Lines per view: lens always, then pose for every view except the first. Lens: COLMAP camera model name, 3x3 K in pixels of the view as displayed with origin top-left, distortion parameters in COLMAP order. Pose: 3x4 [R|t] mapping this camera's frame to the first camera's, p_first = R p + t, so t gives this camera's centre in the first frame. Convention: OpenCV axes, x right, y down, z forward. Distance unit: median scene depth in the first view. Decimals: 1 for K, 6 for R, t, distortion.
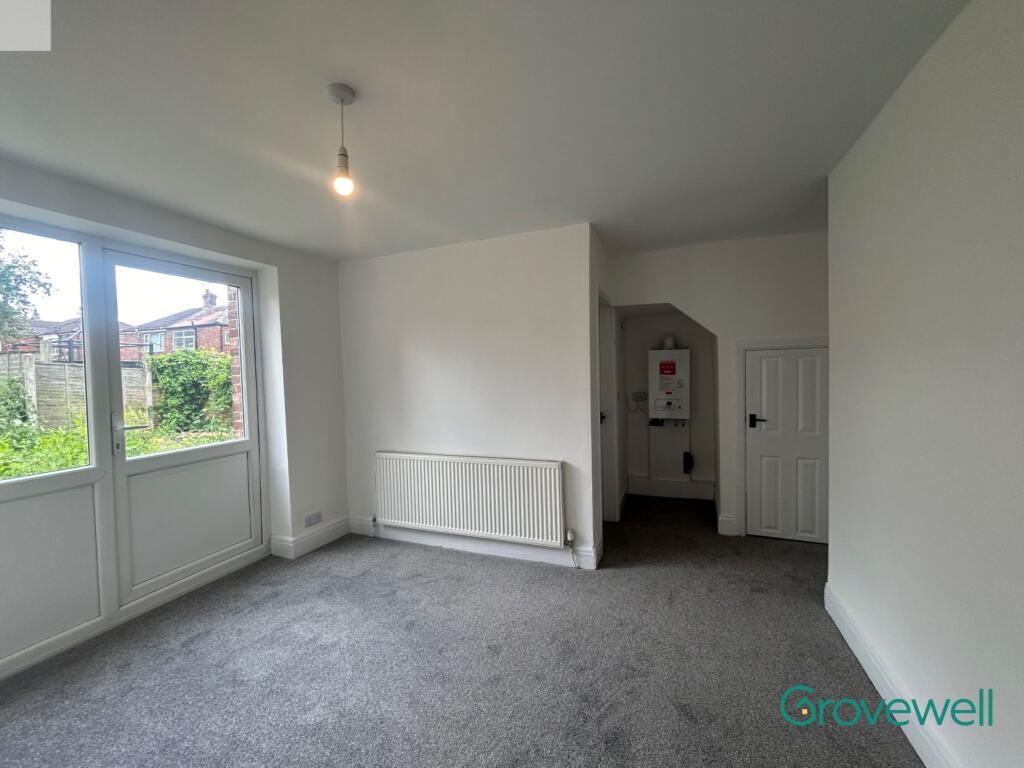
lens RADIAL K [[417.7, 0, 513.9], [0, 417.7, 383.3], [0, 0, 1]] dist [-0.000072, -0.000124]
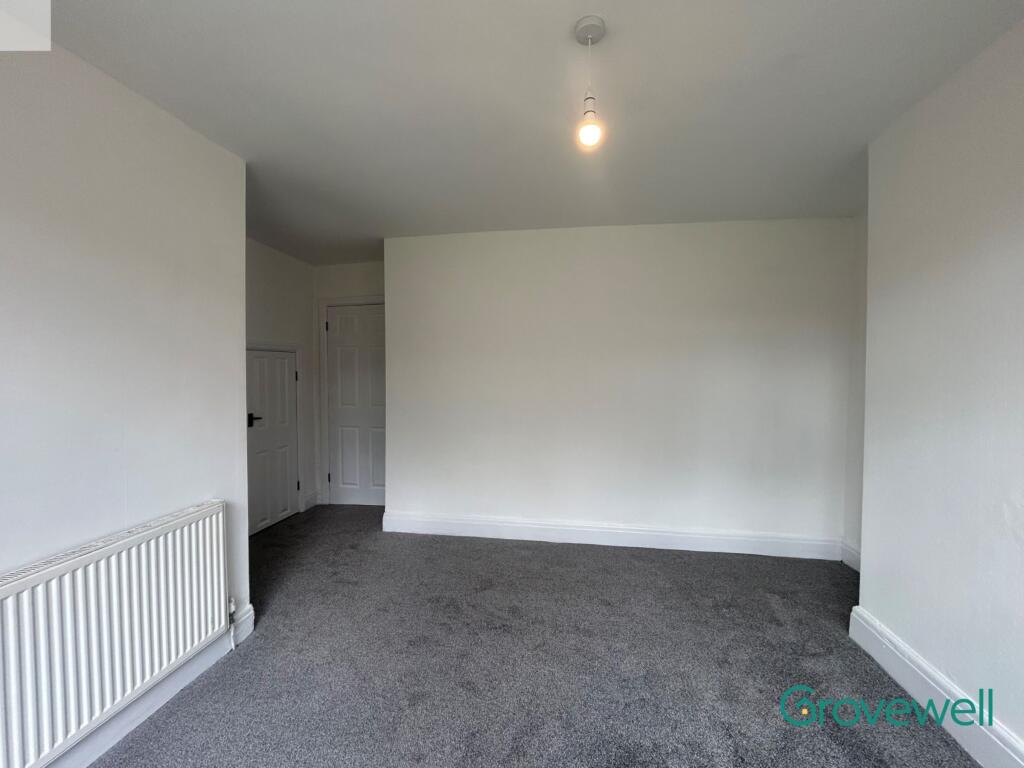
lens RADIAL K [[417.7, 0, 513.9], [0, 417.7, 383.3], [0, 0, 1]] dist [-0.000072, -0.000124]
pose [[-0.218814, -0.004397, 0.975757, -0.684247], [0.035479, 0.999293, 0.012459, 0.014389], [-0.975121, 0.037345, -0.218503, 0.753261]]
